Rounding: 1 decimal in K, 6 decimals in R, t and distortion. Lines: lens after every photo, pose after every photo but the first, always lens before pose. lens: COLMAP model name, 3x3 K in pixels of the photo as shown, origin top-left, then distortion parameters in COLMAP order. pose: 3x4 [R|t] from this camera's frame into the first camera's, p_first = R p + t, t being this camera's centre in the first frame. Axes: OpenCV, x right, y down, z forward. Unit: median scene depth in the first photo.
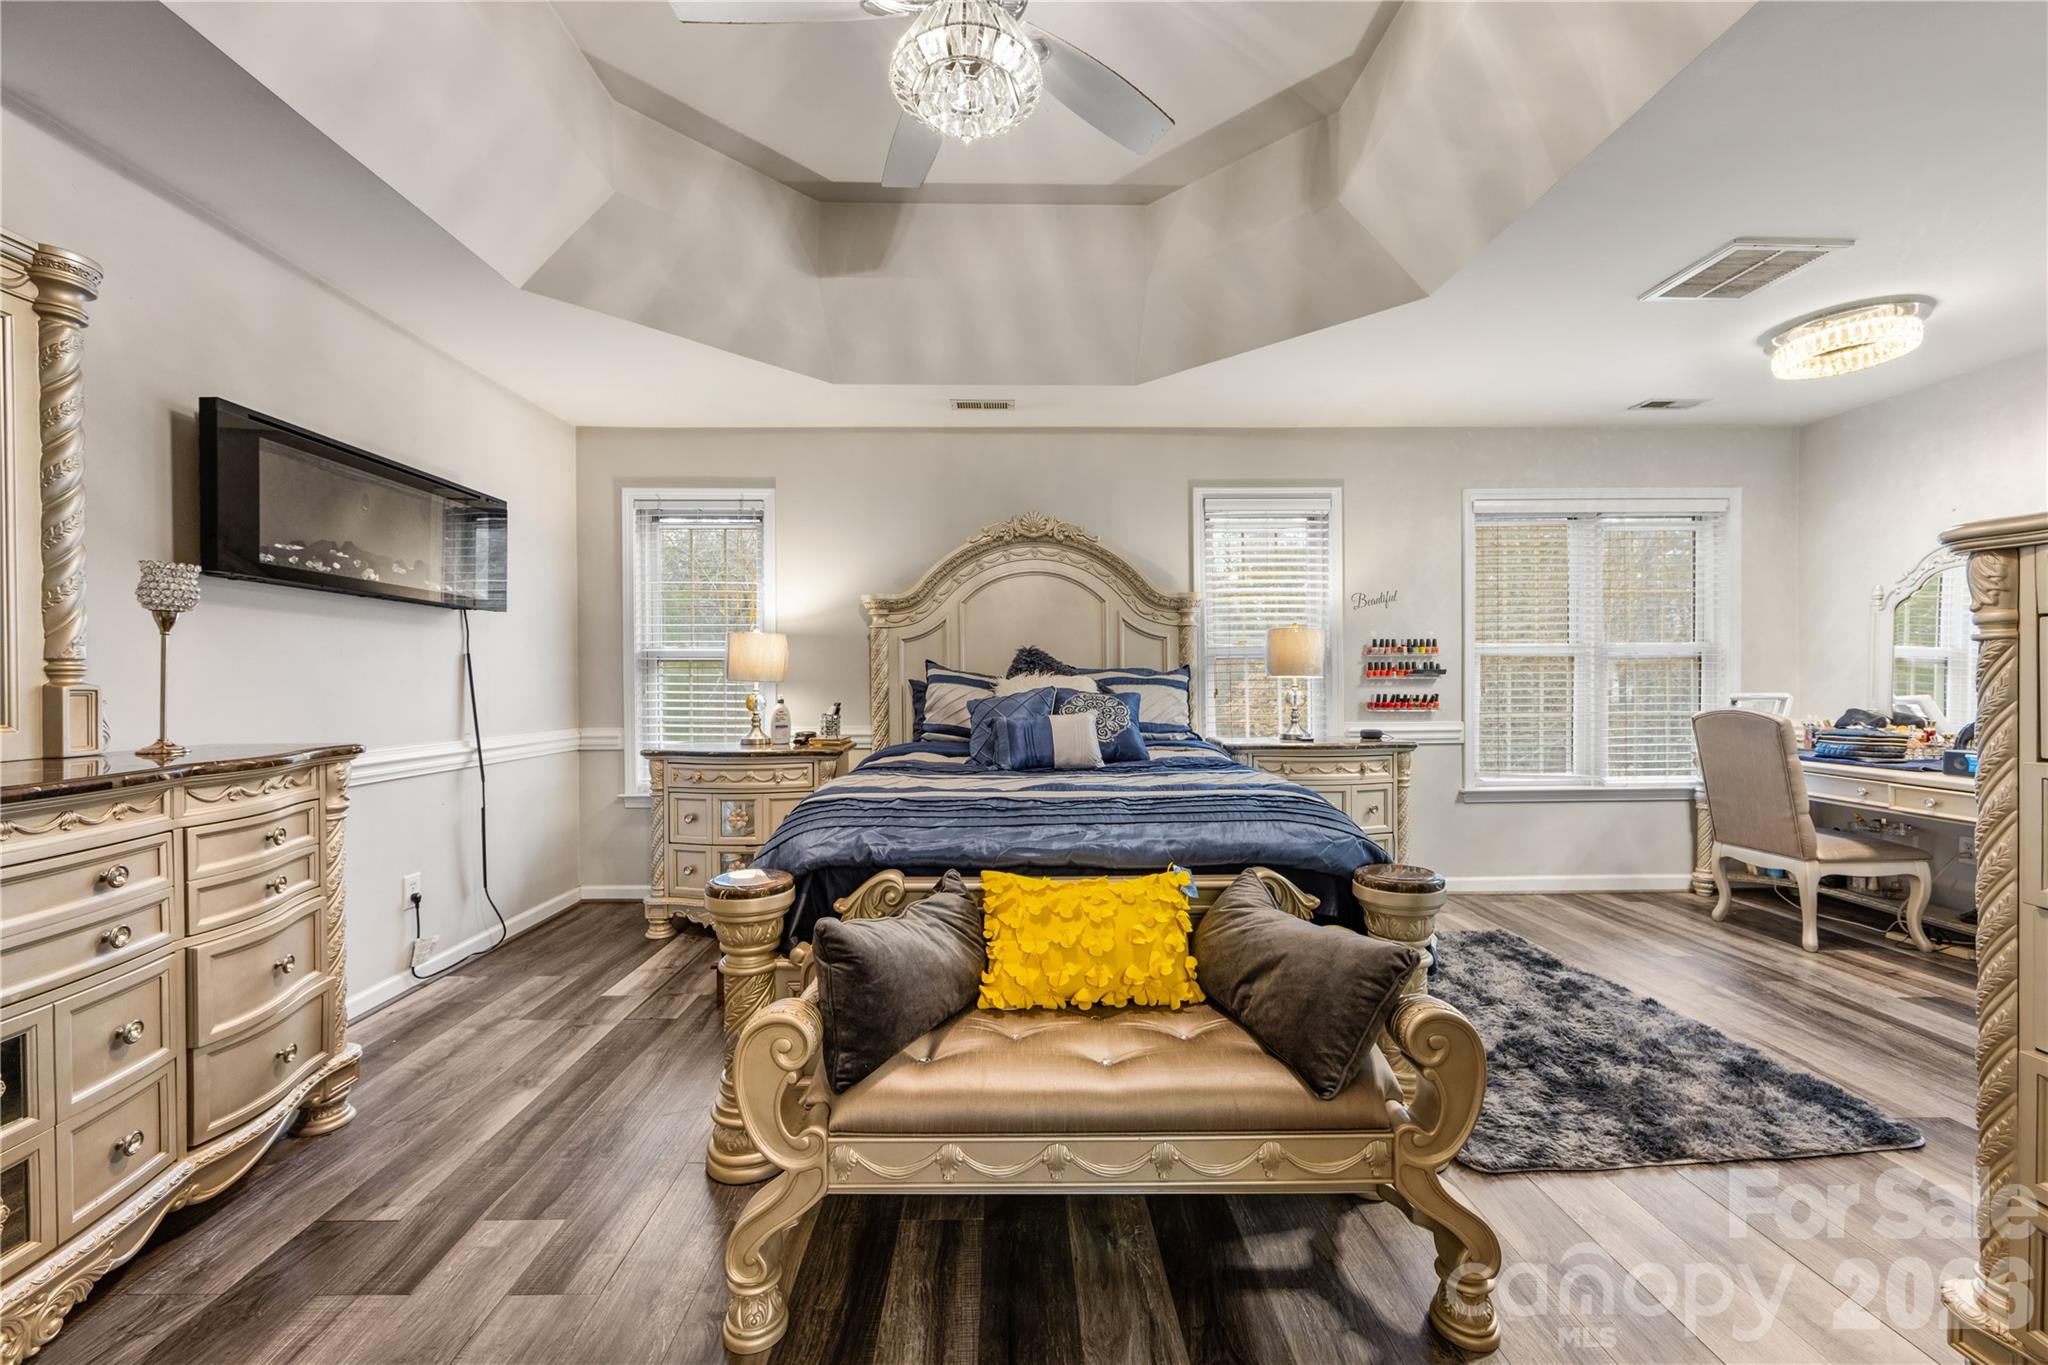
lens RADIAL K [[798.0, 0, 1022.1], [0, 798.0, 681.8], [0, 0, 1]] dist [-0.004564, -0.000275]
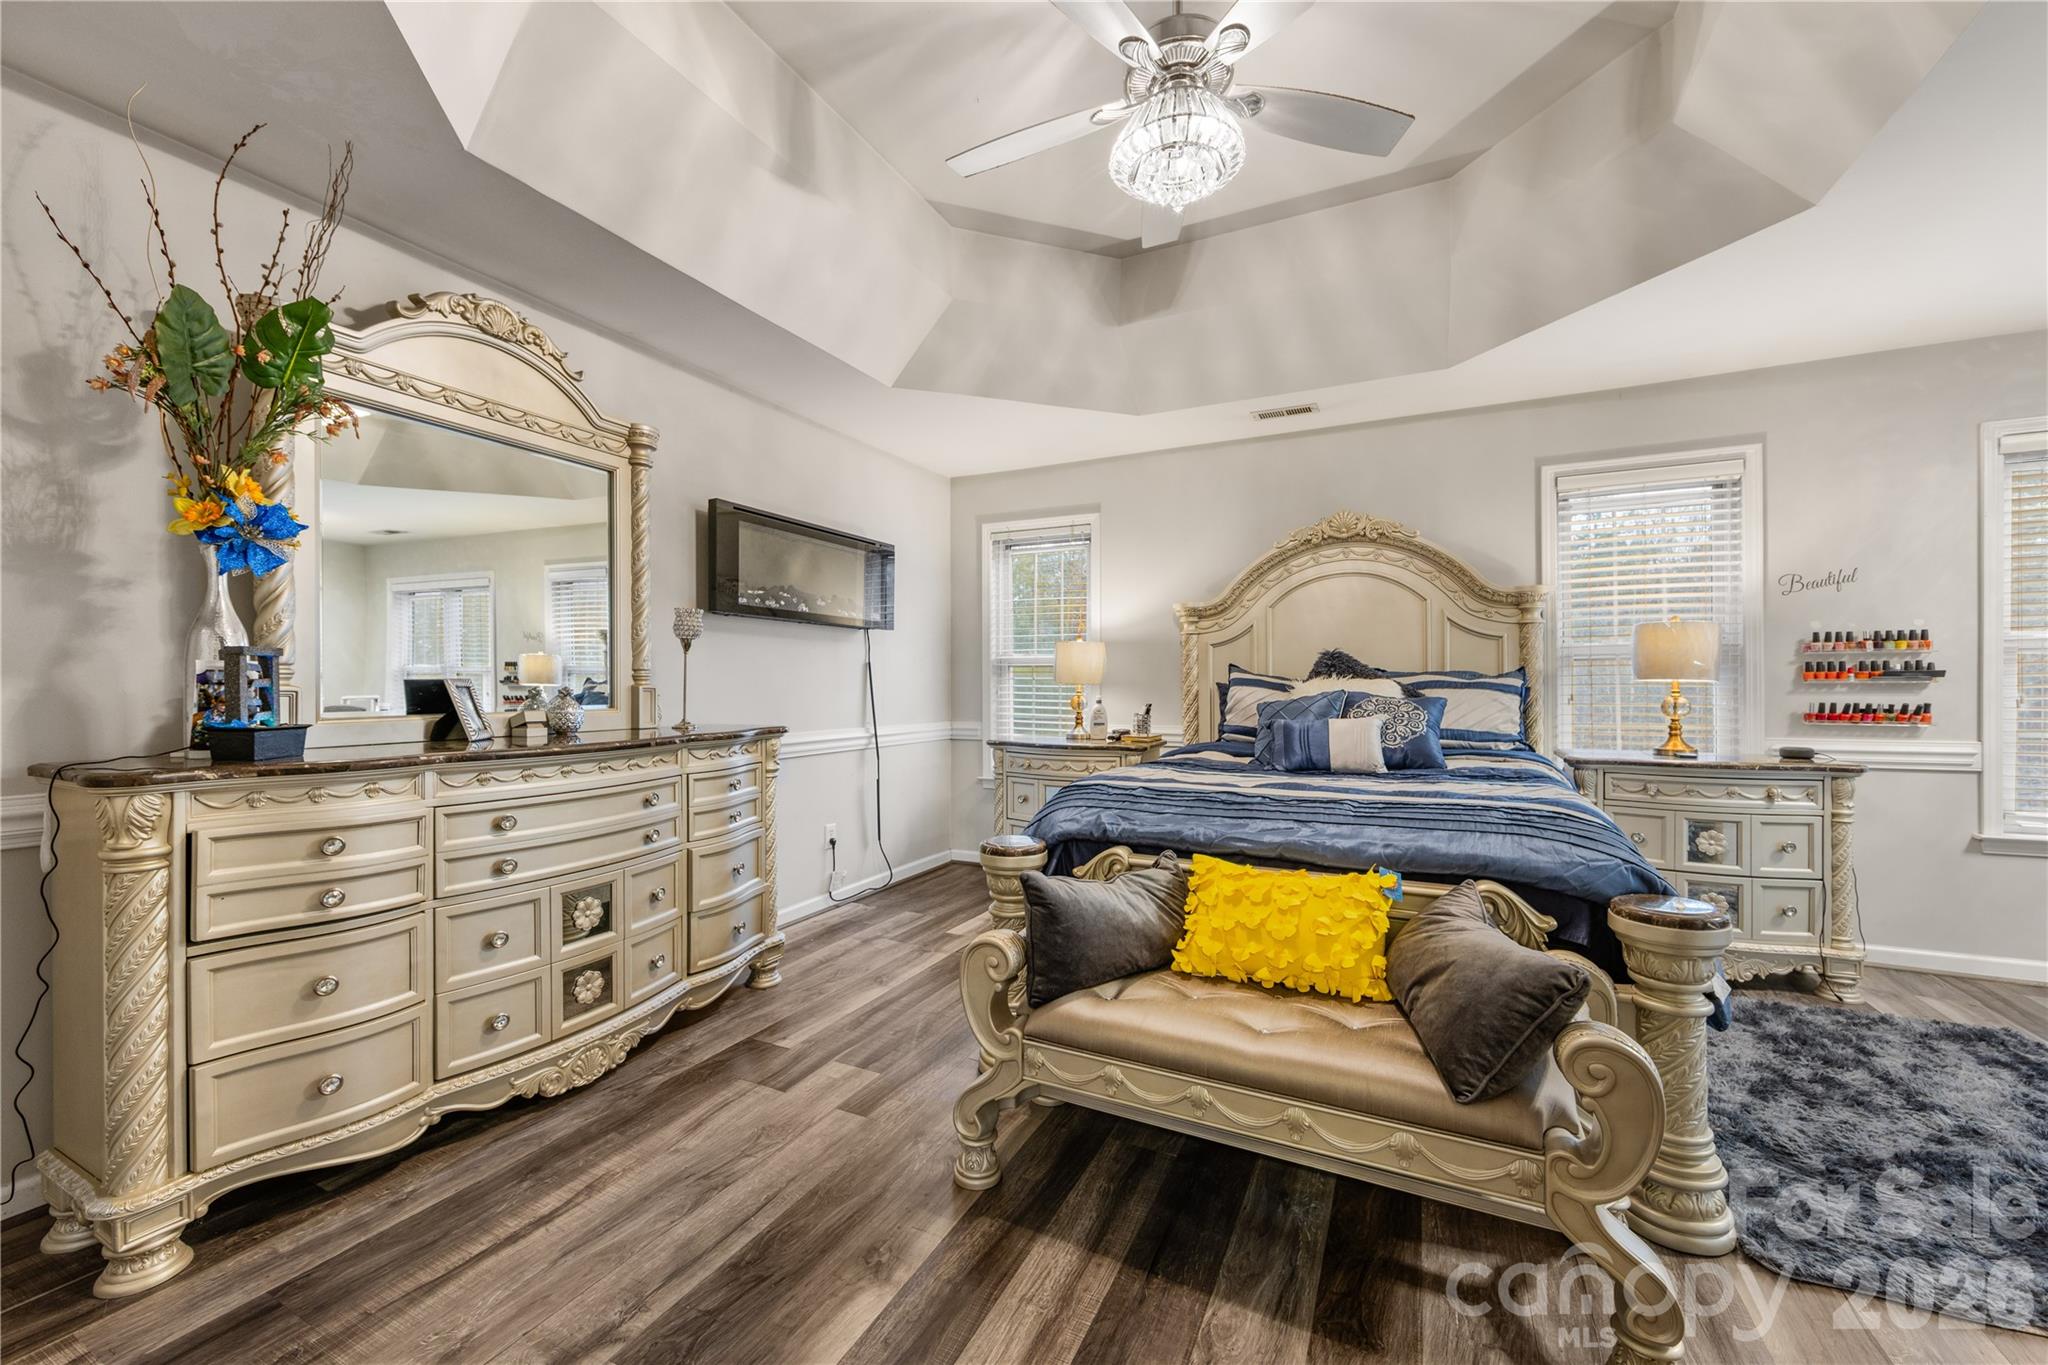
lens RADIAL K [[798.0, 0, 1024.2], [0, 798.0, 678.4], [0, 0, 1]] dist [-0.004564, -0.000275]
pose [[0.887441, -0.000292, -0.460920, 0.172282], [-0.003098, 0.999973, -0.006598, -0.000928], [0.460910, 0.007283, 0.887417, -0.071349]]
